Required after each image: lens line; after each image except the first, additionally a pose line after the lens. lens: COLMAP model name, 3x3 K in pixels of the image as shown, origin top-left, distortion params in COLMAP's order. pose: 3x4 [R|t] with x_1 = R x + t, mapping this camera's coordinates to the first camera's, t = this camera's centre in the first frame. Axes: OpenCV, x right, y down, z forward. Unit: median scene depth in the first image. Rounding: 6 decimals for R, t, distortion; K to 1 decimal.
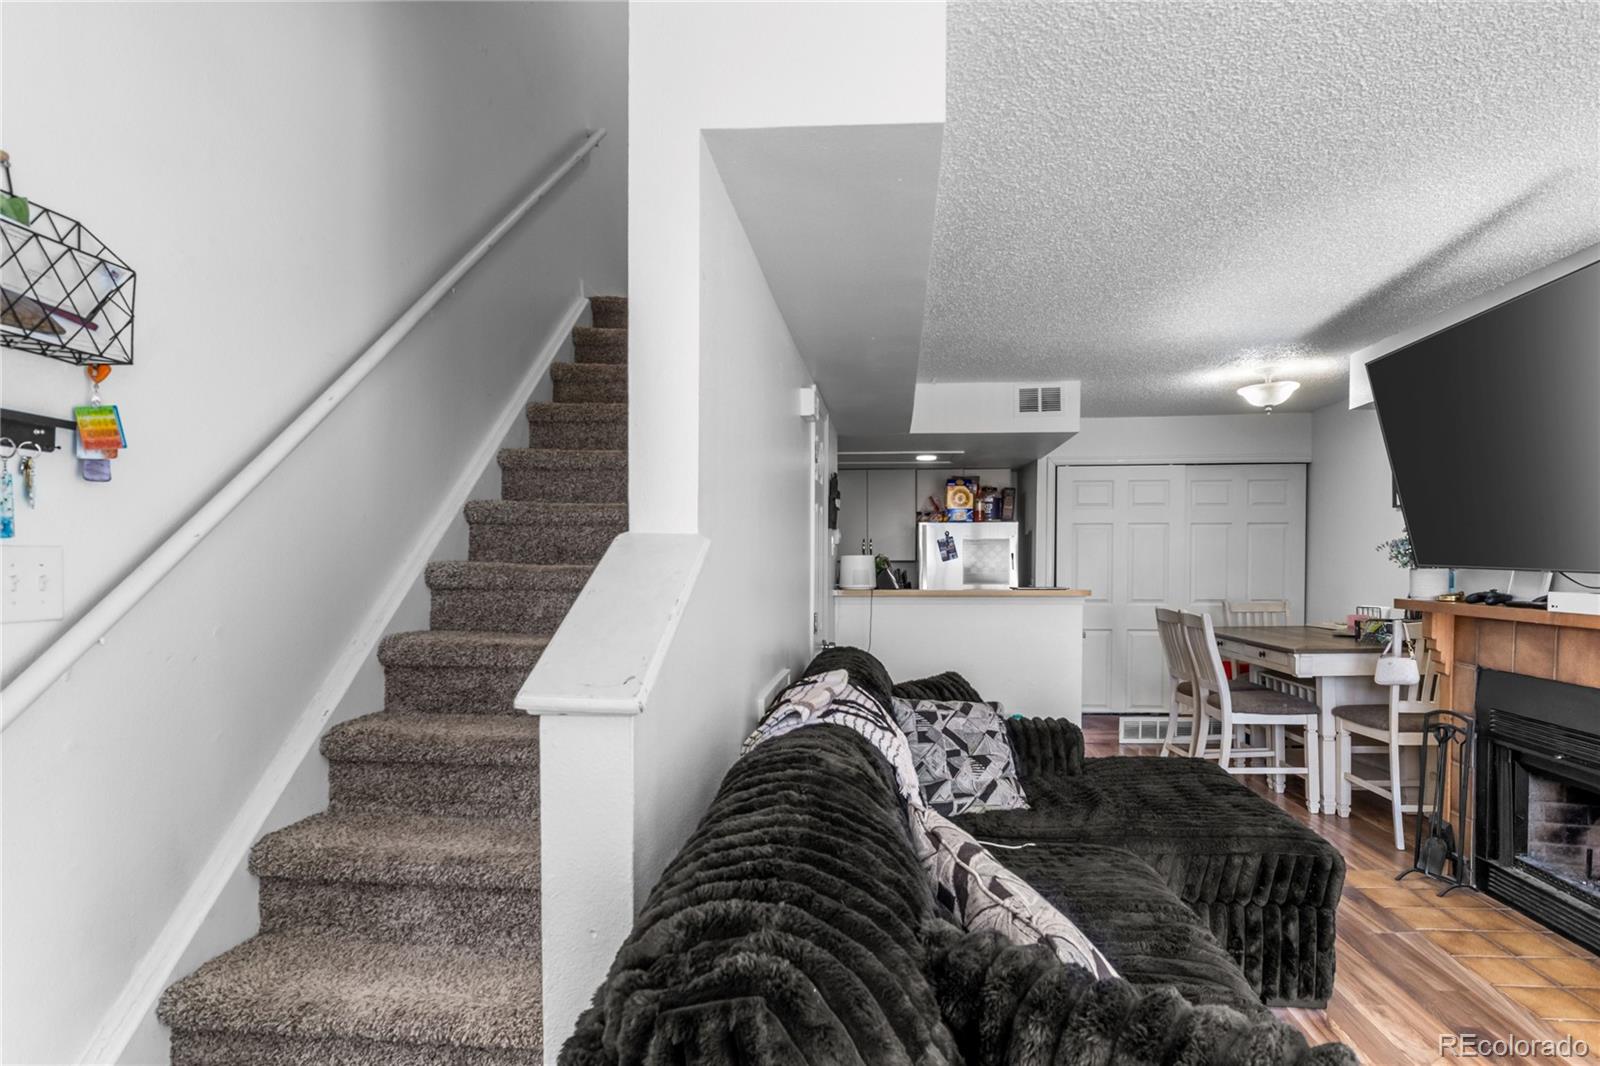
lens RADIAL K [[873.9, 0, 804.2], [0, 873.9, 572.2], [0, 0, 1]] dist [0.001494, -0.000318]
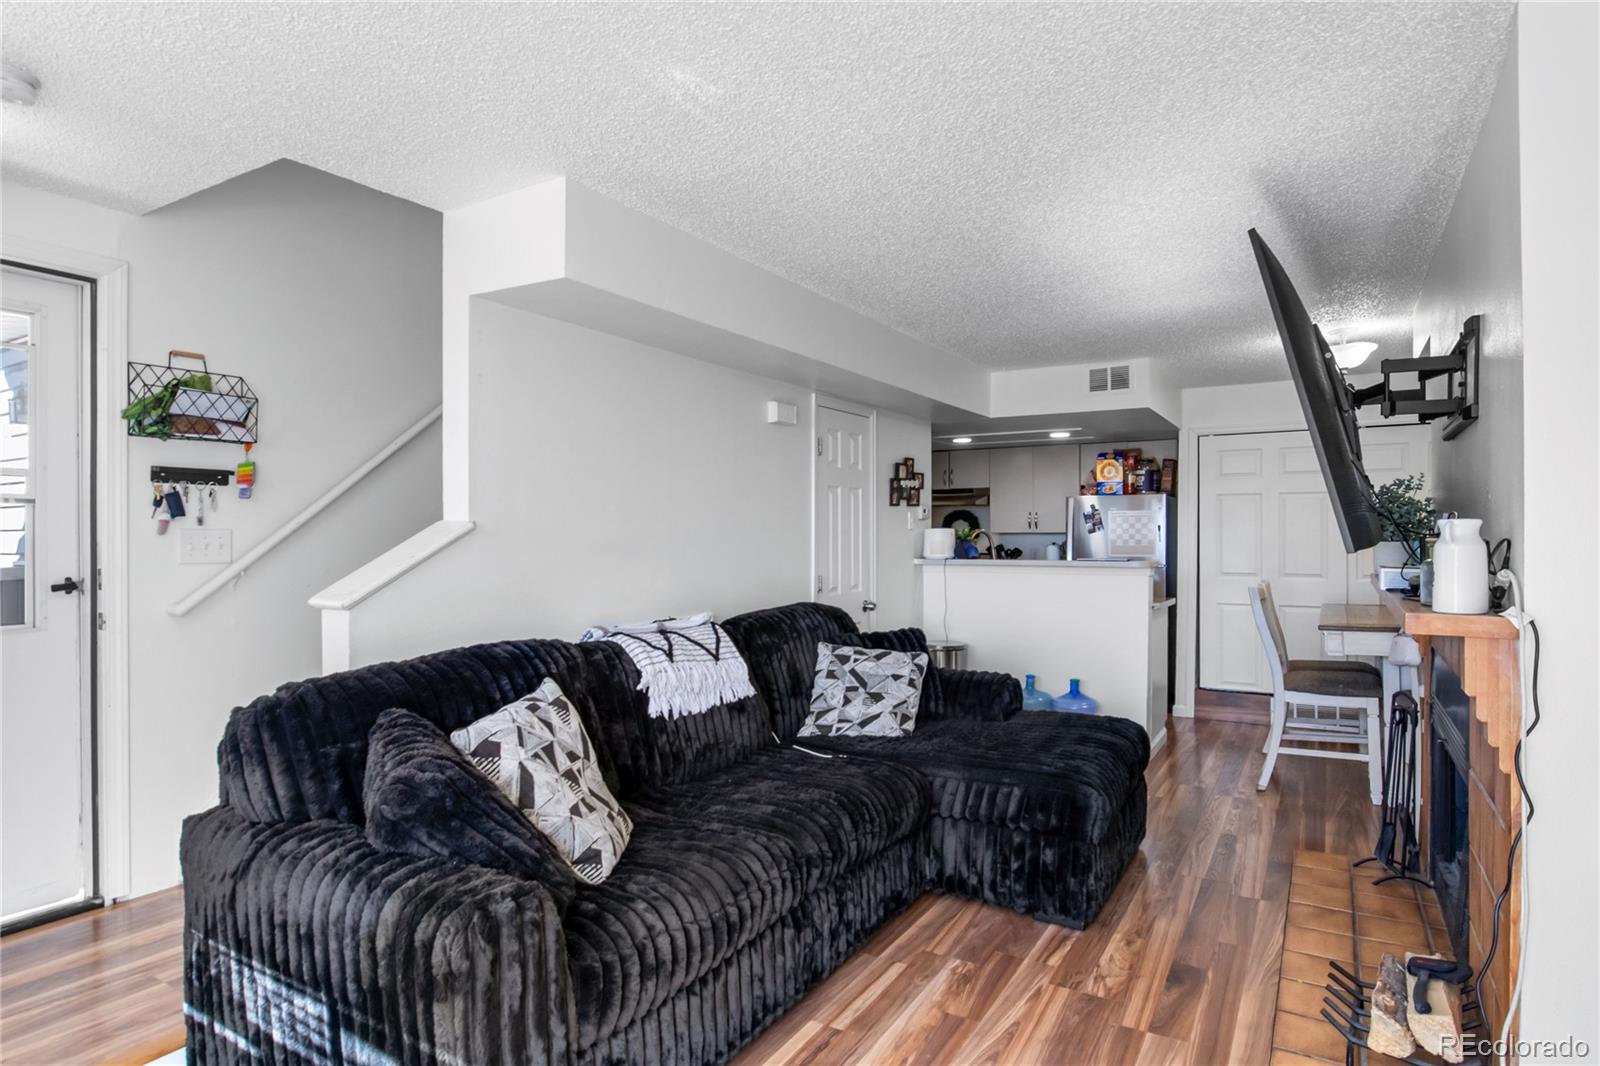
lens RADIAL K [[873.6, 0, 800.0], [0, 873.6, 533.0], [0, 0, 1]] dist [-0.001156, -0.000011]
pose [[0.899770, -0.000895, -0.436364, 0.643925], [-0.004332, 0.999930, -0.010984, -0.001151], [0.436343, 0.011774, 0.899703, -0.155394]]
